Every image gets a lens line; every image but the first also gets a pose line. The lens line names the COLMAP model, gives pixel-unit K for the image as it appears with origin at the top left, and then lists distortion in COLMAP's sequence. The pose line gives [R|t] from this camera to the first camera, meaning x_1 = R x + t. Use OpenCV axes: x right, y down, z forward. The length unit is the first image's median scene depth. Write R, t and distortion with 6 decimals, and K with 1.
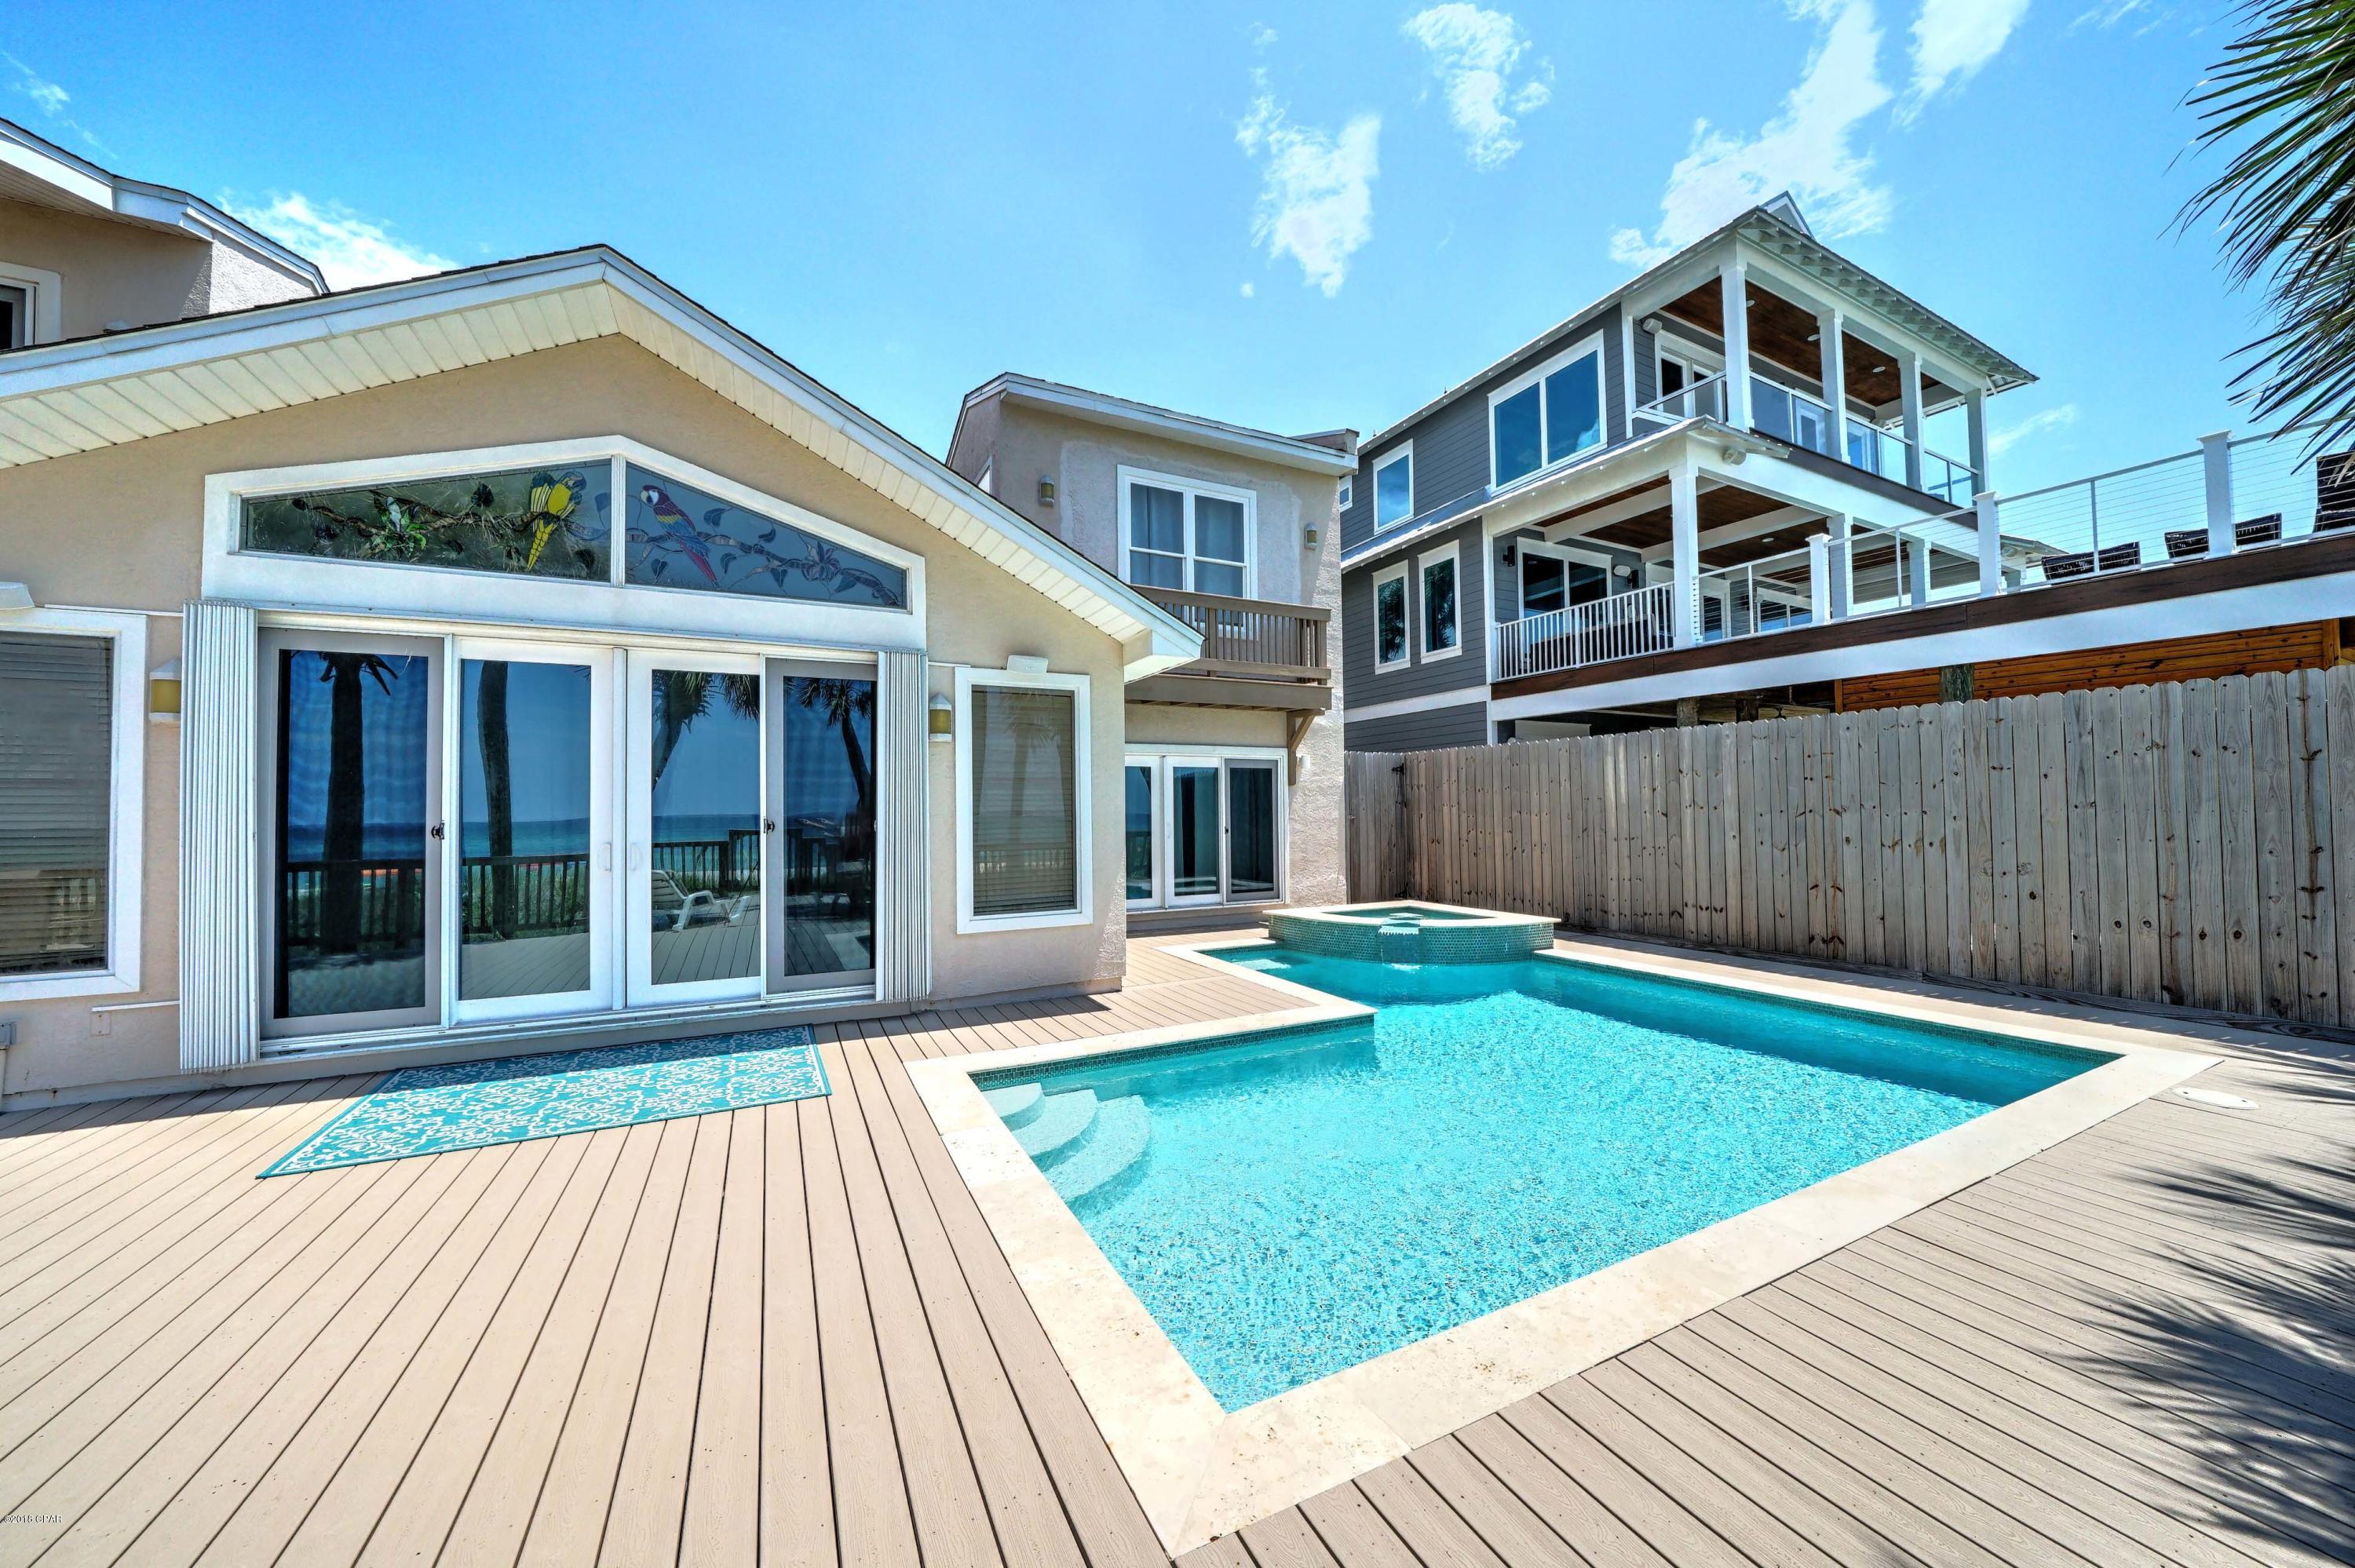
lens RADIAL K [[822.1, 0, 1169.5], [0, 822.1, 792.8], [0, 0, 1]] dist [-0.017790, 0.000474]
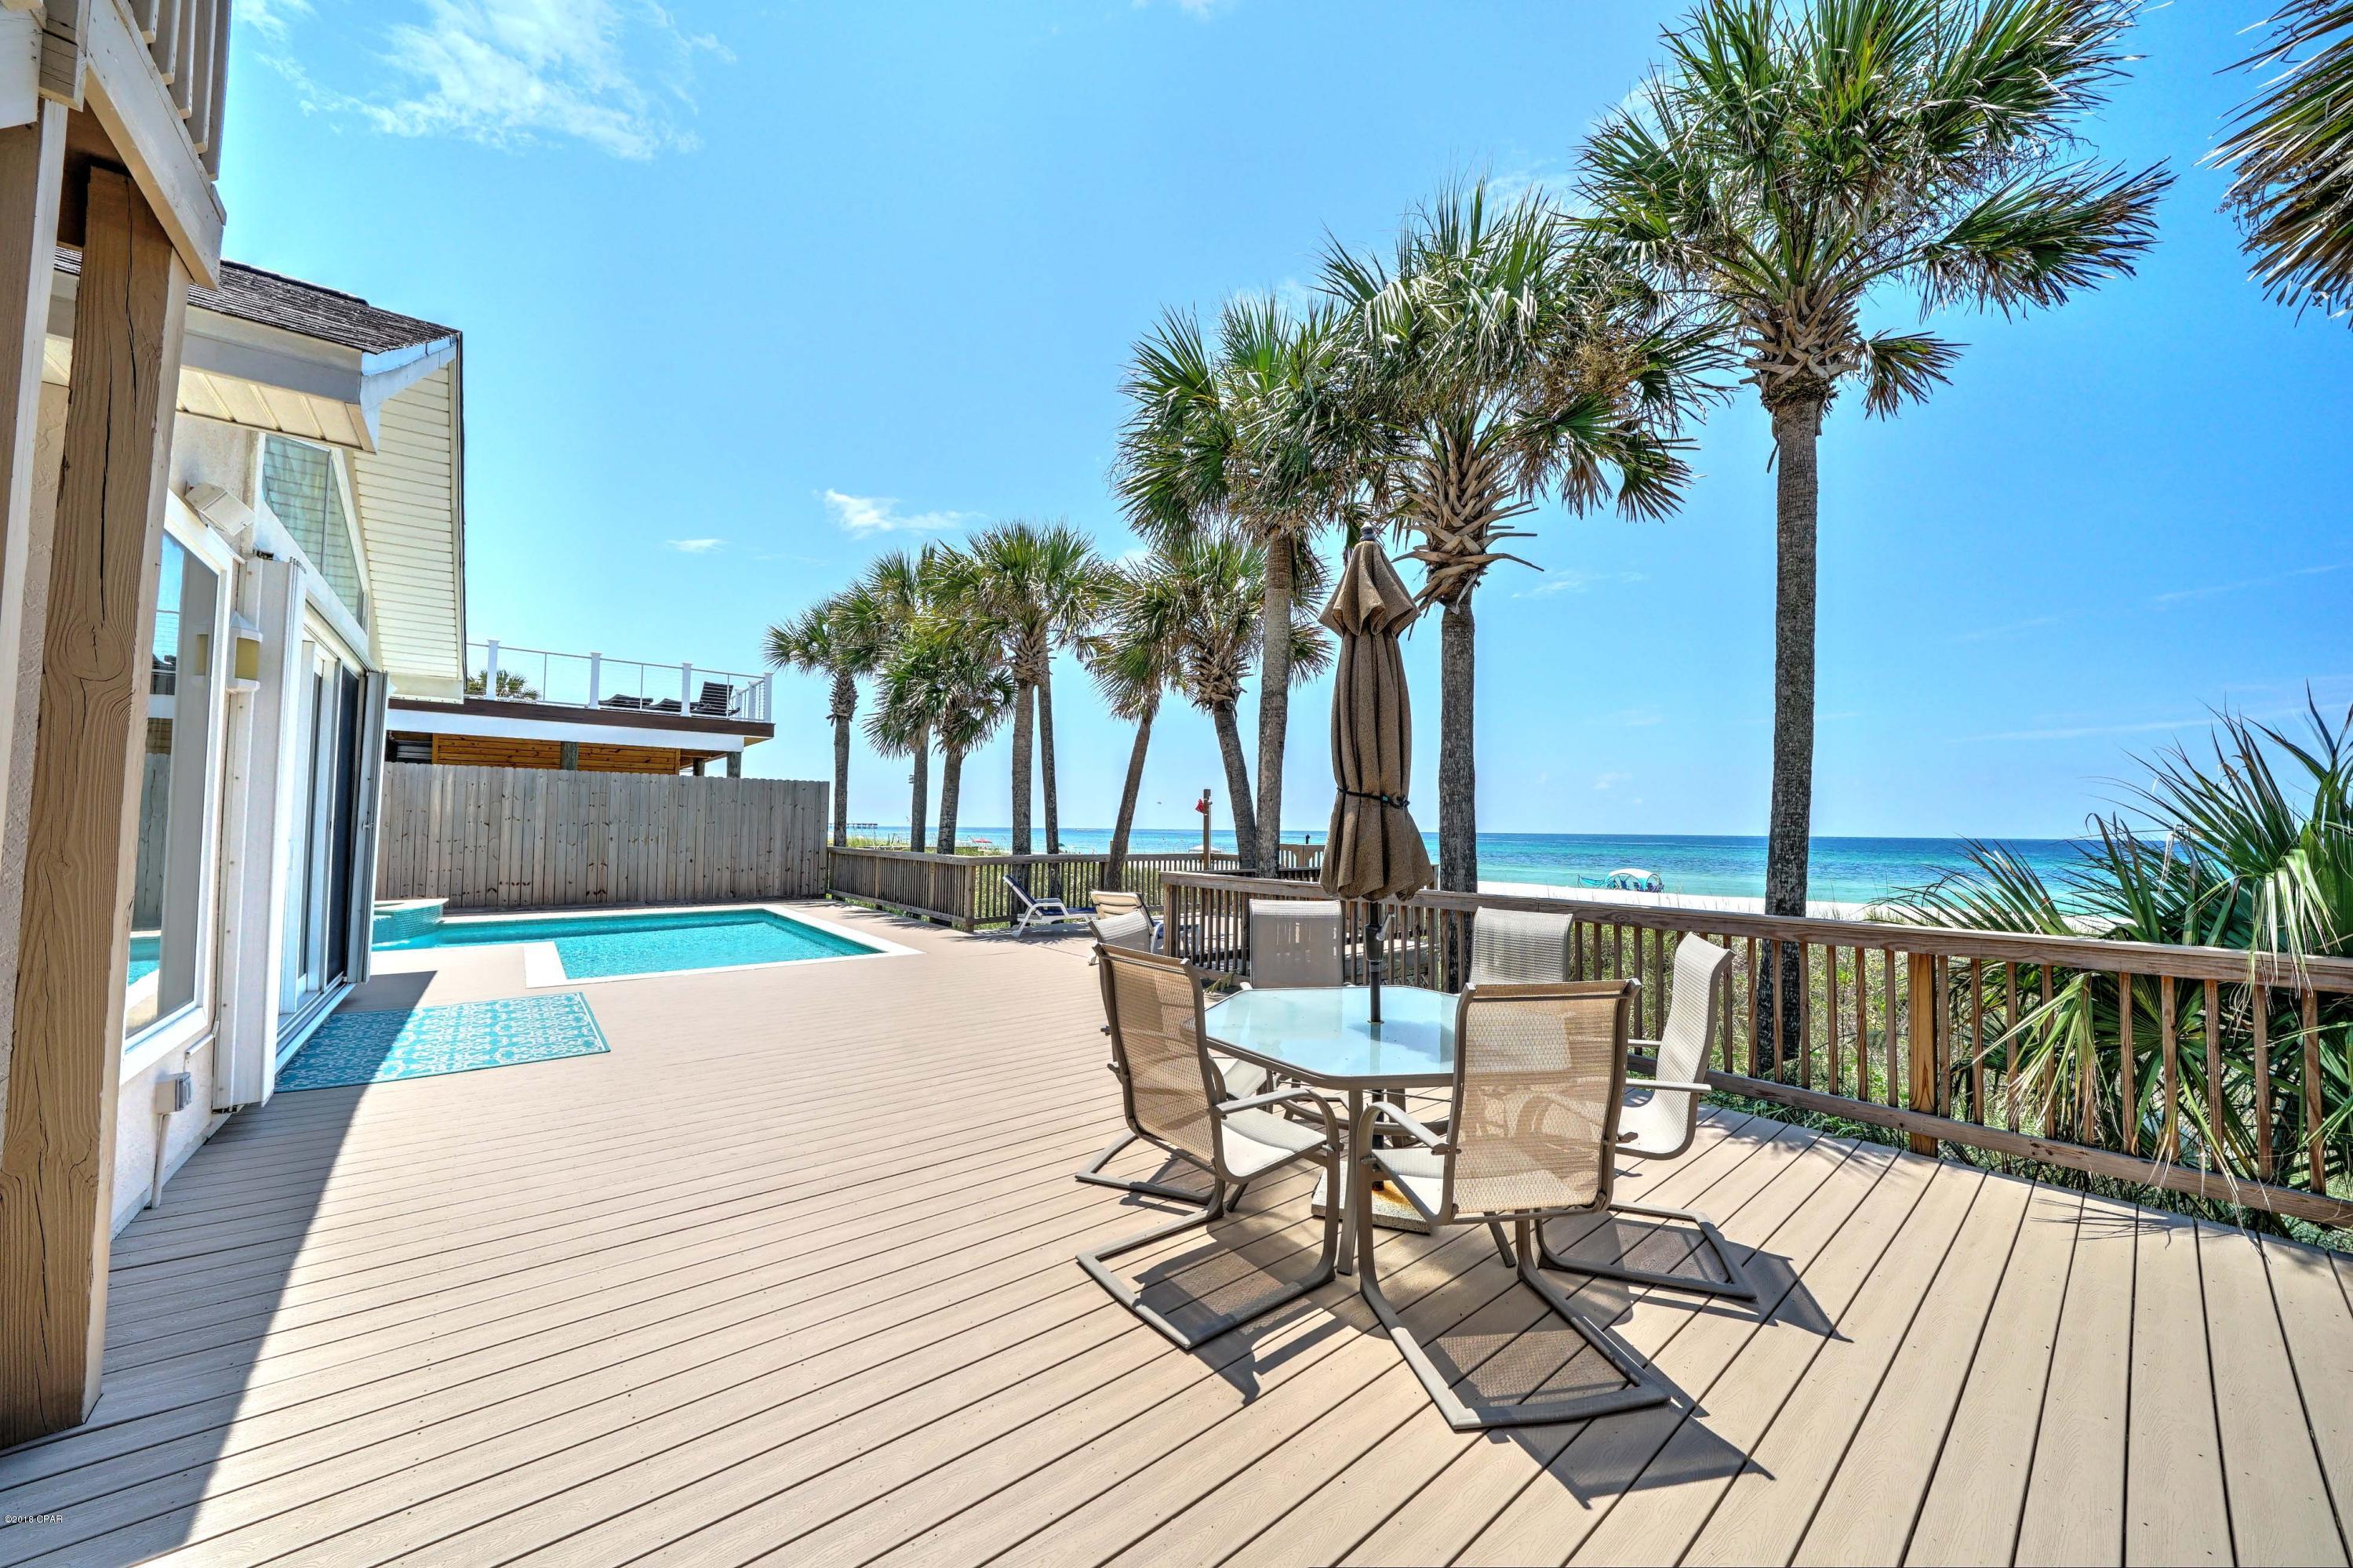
lens RADIAL K [[821.5, 0, 1168.5], [0, 821.5, 792.8], [0, 0, 1]] dist [-0.017790, 0.000474]
pose [[-0.213314, 0.048325, 0.975788, -1.714578], [-0.030713, 0.997951, -0.056137, 0.022939], [-0.976501, -0.041944, -0.211393, 0.160566]]
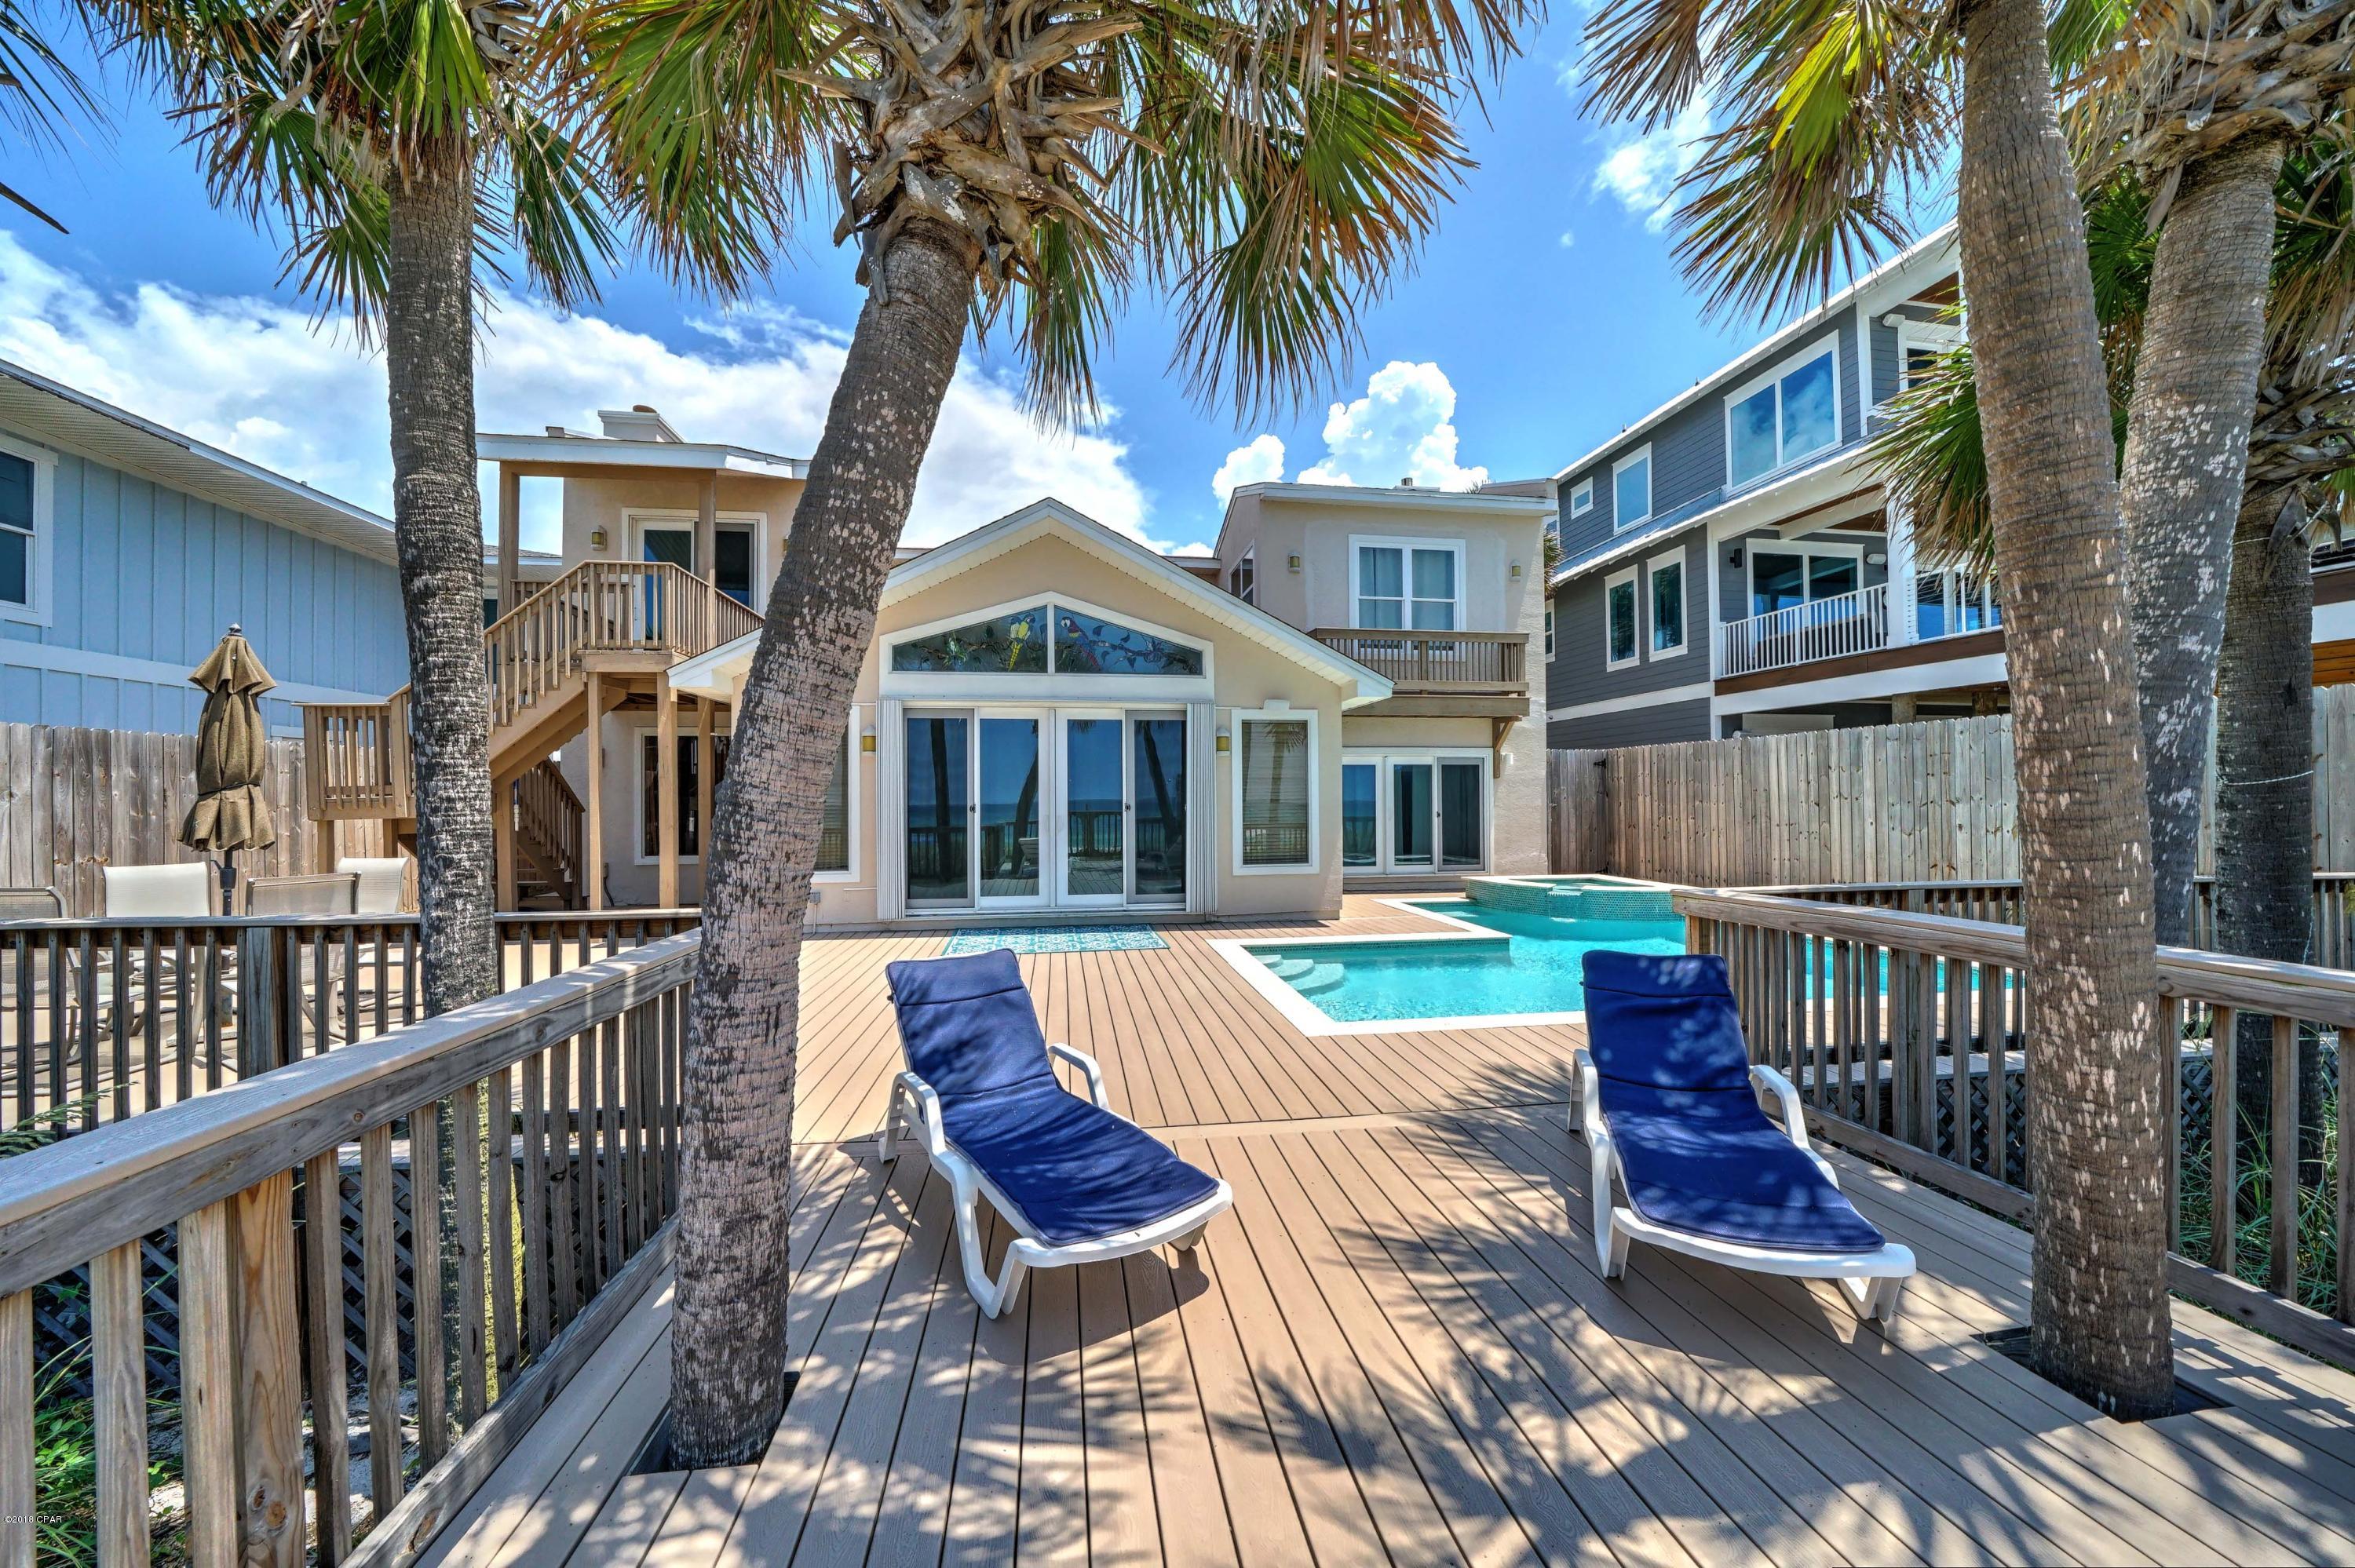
lens RADIAL K [[822.1, 0, 1169.5], [0, 822.1, 792.8], [0, 0, 1]] dist [-0.017790, 0.000474]
pose [[0.949356, 0.002333, -0.314193, 0.141200], [0.003074, 0.999856, 0.016713, -0.018704], [0.314187, -0.016832, 0.949212, -0.621046]]
